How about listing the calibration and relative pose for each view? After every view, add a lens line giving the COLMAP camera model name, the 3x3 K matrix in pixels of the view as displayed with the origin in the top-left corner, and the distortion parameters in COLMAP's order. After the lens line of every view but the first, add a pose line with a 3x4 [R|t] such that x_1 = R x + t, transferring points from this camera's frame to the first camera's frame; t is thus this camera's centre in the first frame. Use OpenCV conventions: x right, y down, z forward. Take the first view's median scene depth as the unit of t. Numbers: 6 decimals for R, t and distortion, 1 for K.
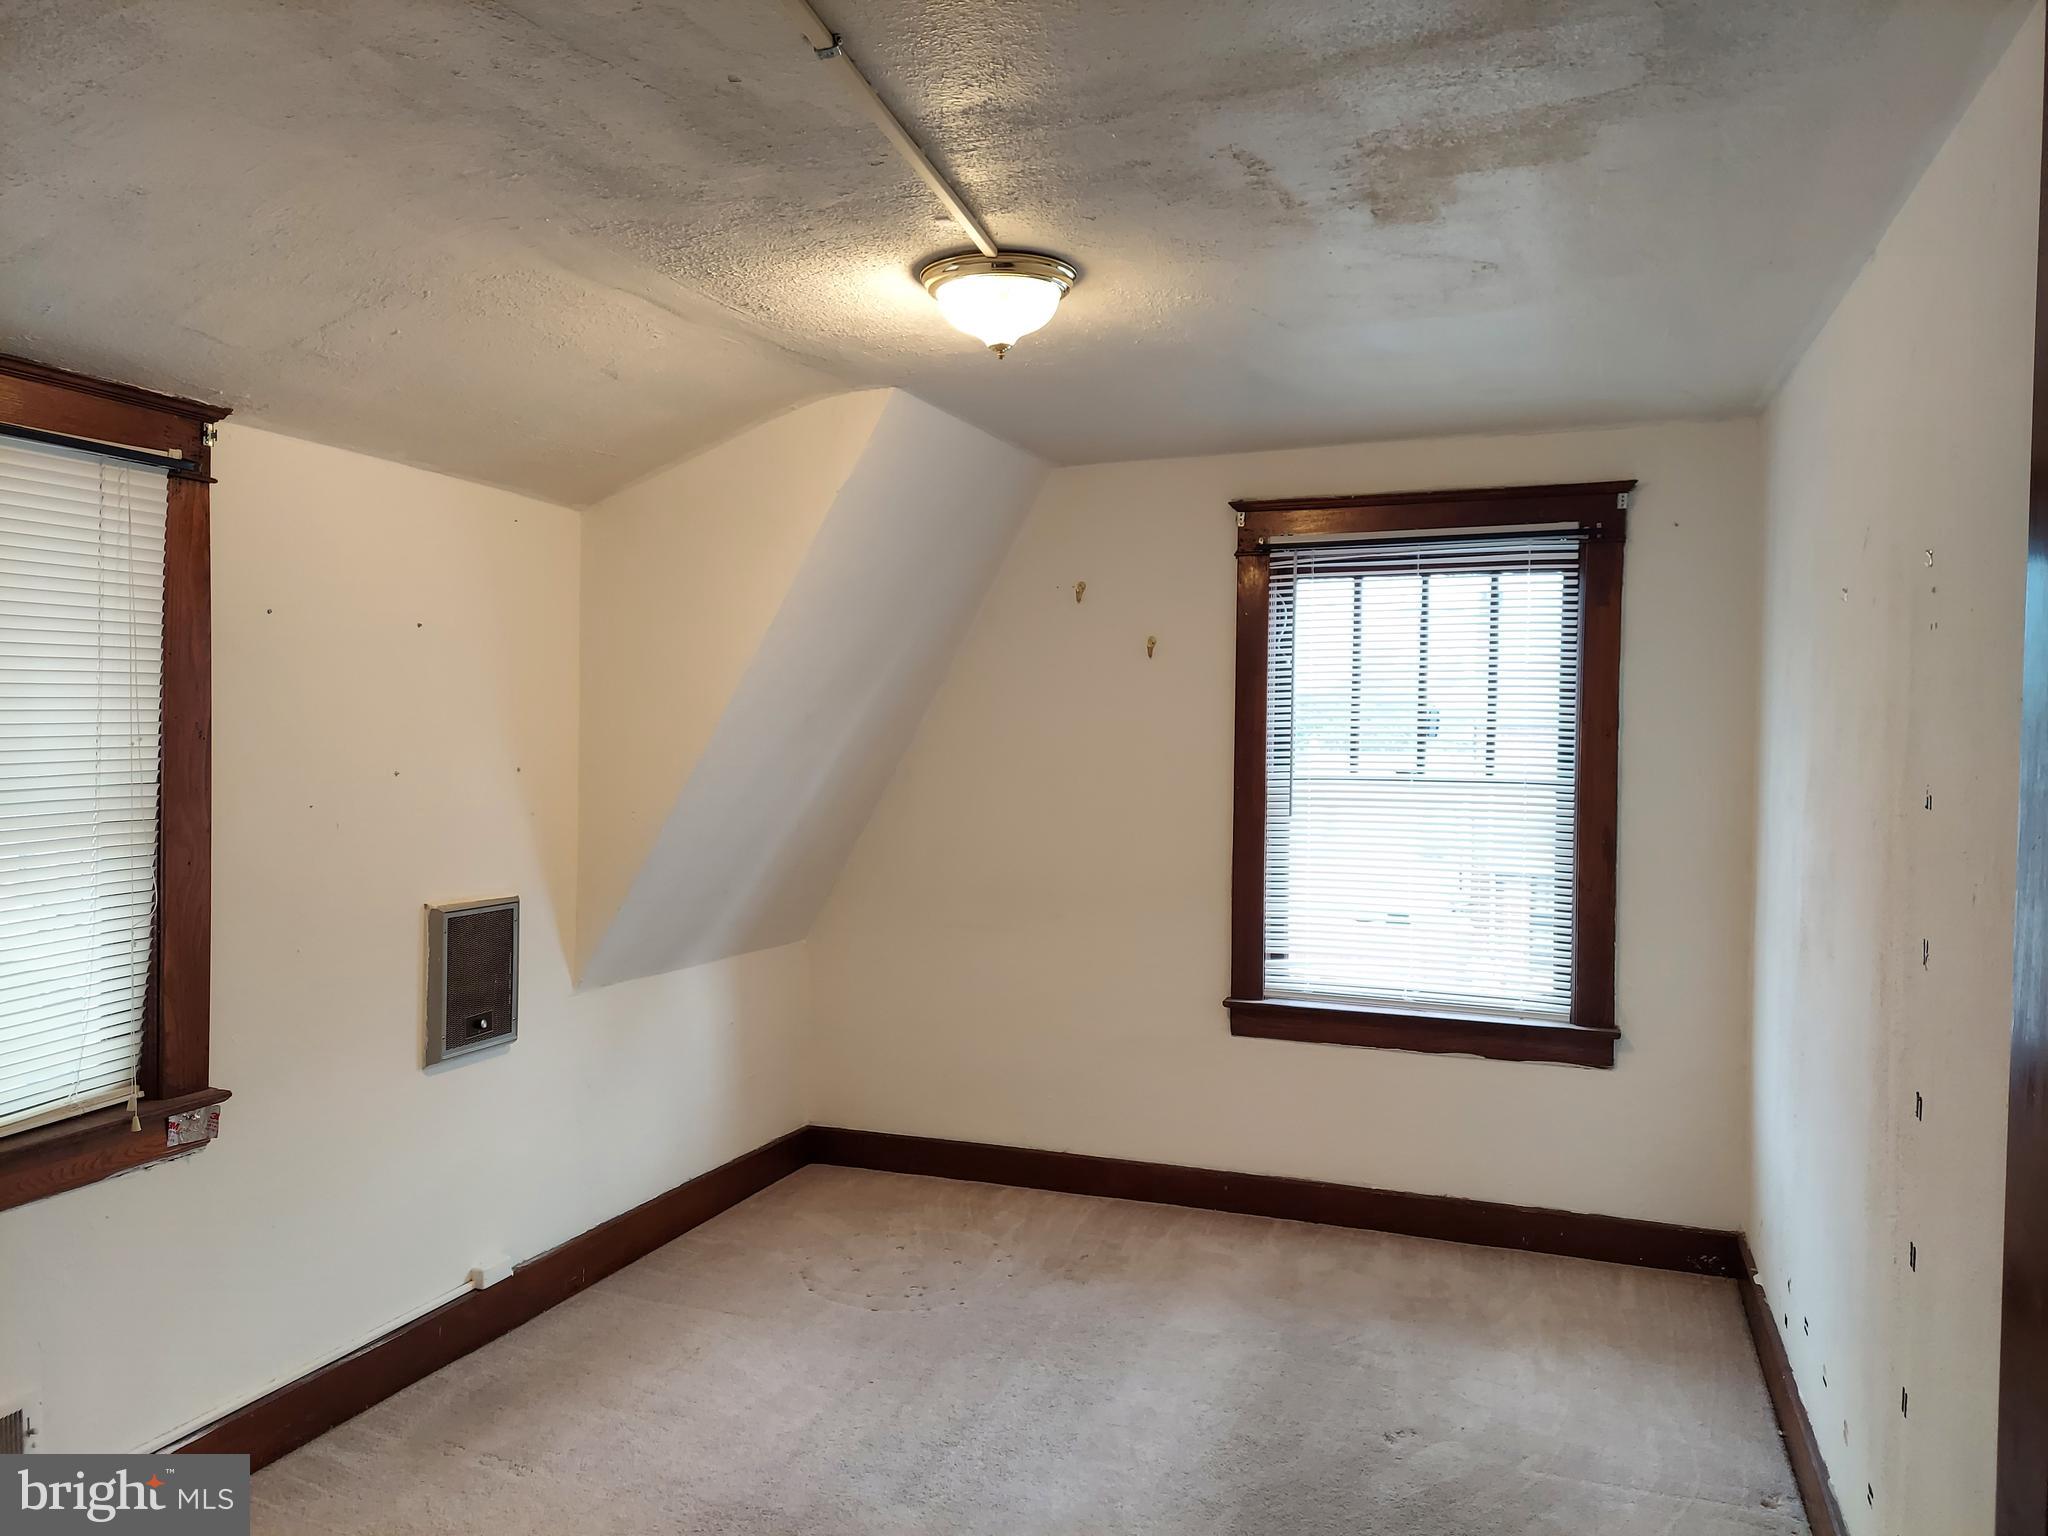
lens RADIAL K [[1460.6, 0, 1029.4], [0, 1460.6, 775.9], [0, 0, 1]] dist [0.011403, -0.000678]
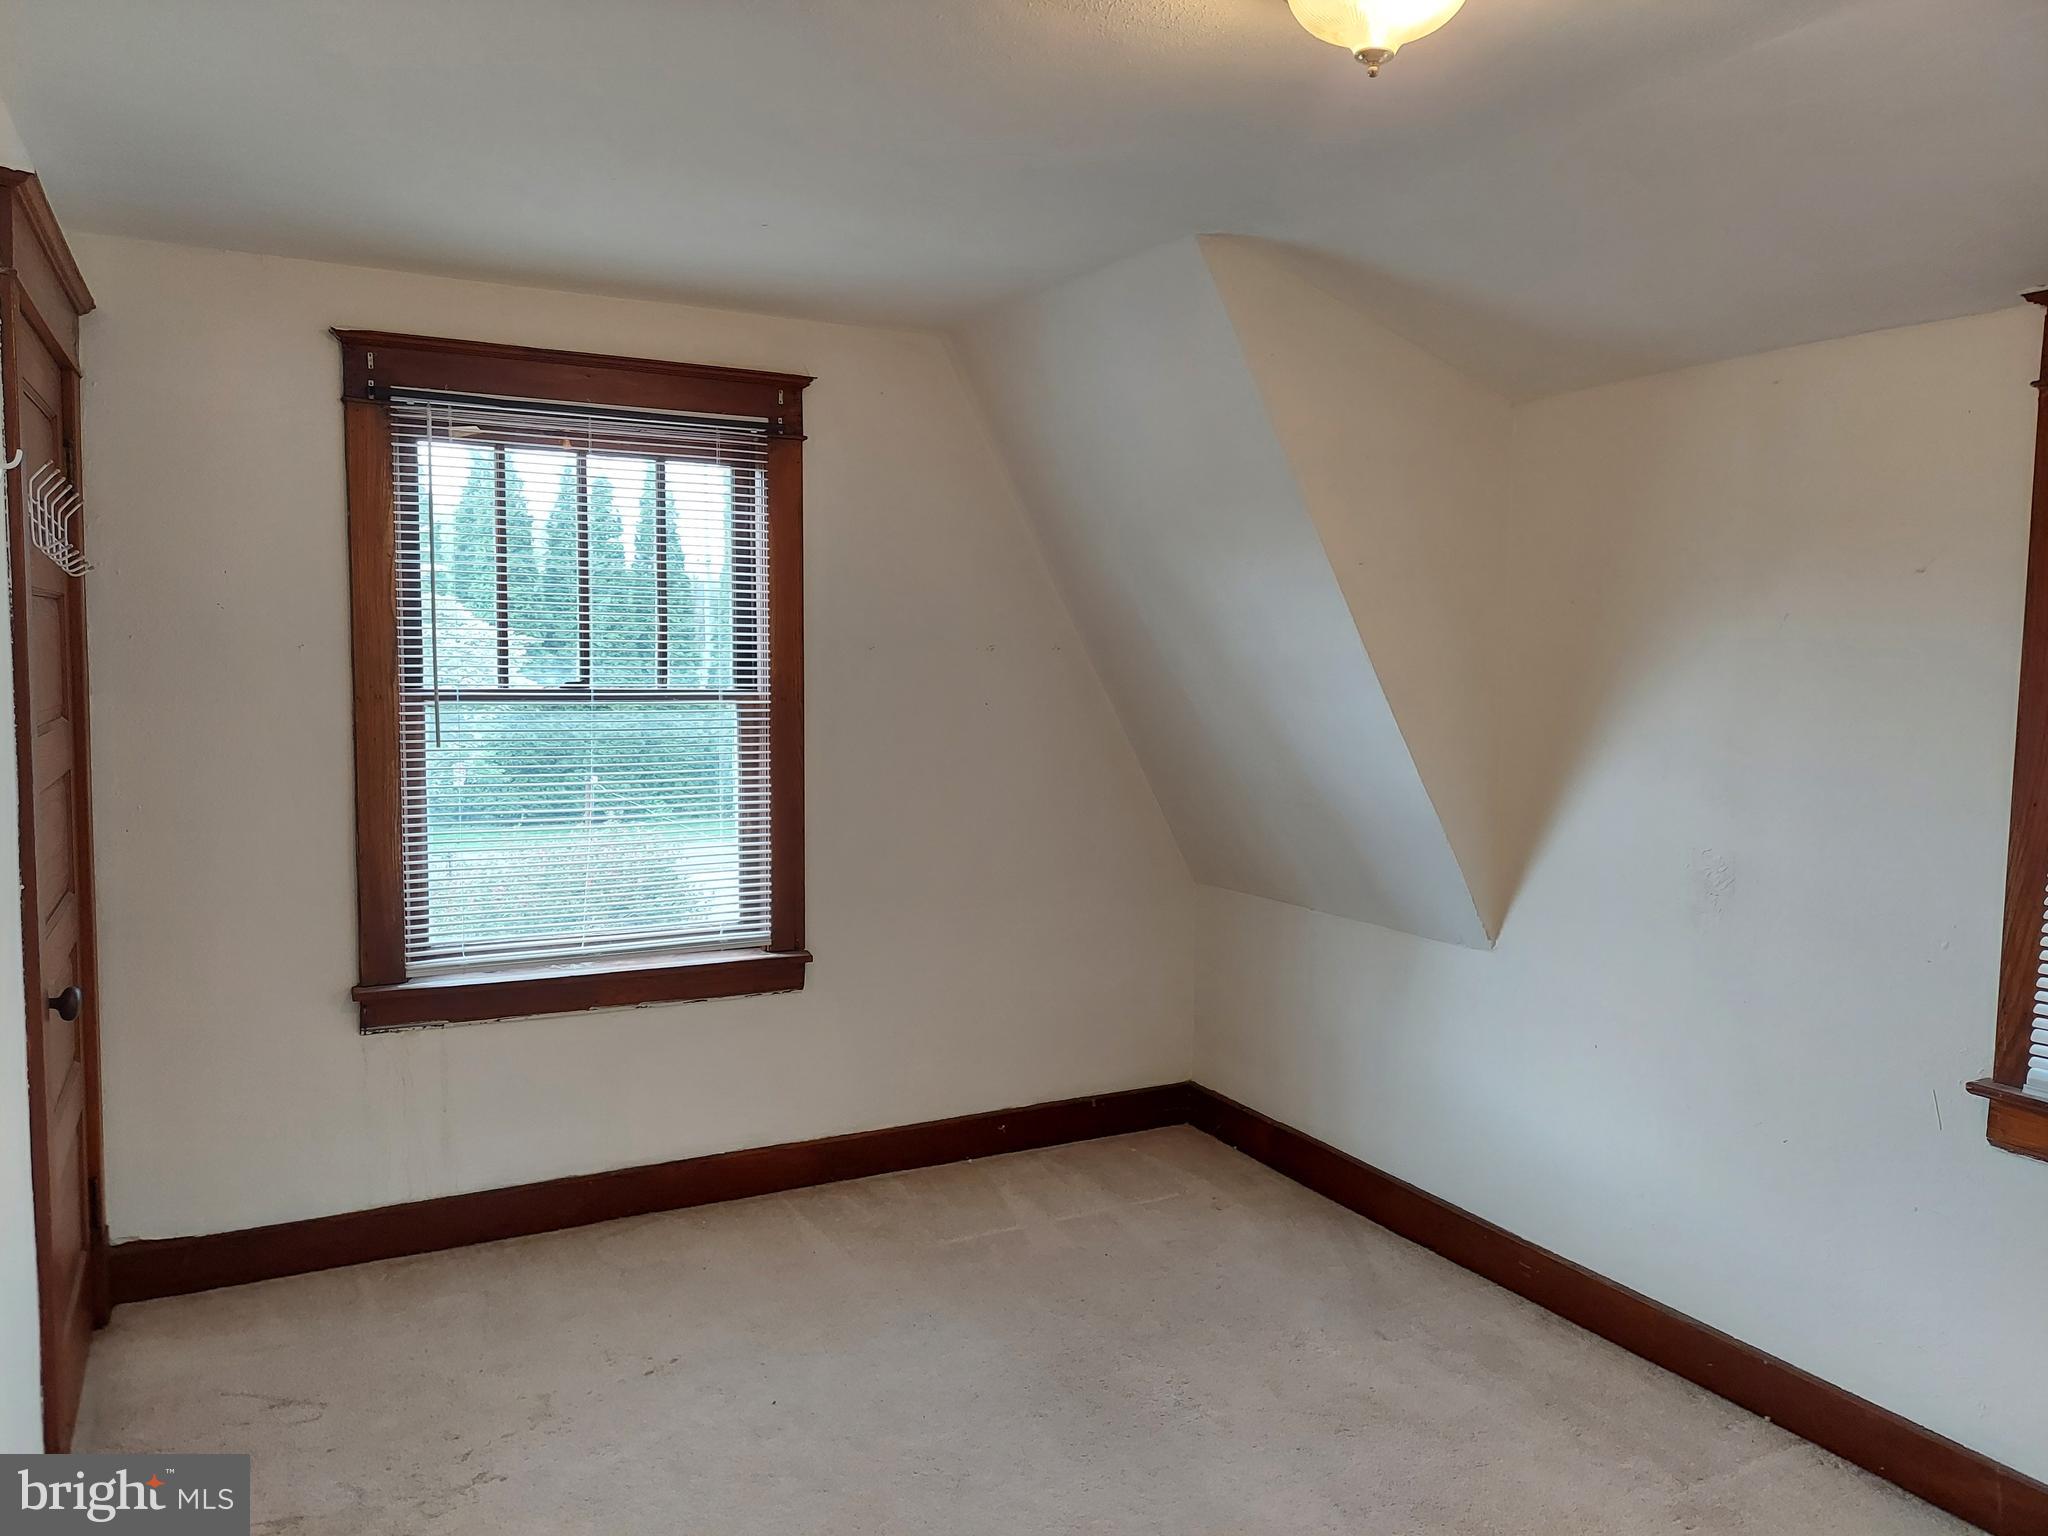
lens RADIAL K [[1460.6, 0, 1029.4], [0, 1460.6, 775.9], [0, 0, 1]] dist [0.011403, -0.000678]
pose [[0.657466, -0.065599, 0.750623, -0.202912], [0.009351, 0.996837, 0.078925, -0.016045], [-0.753426, -0.044871, 0.656000, 0.242468]]
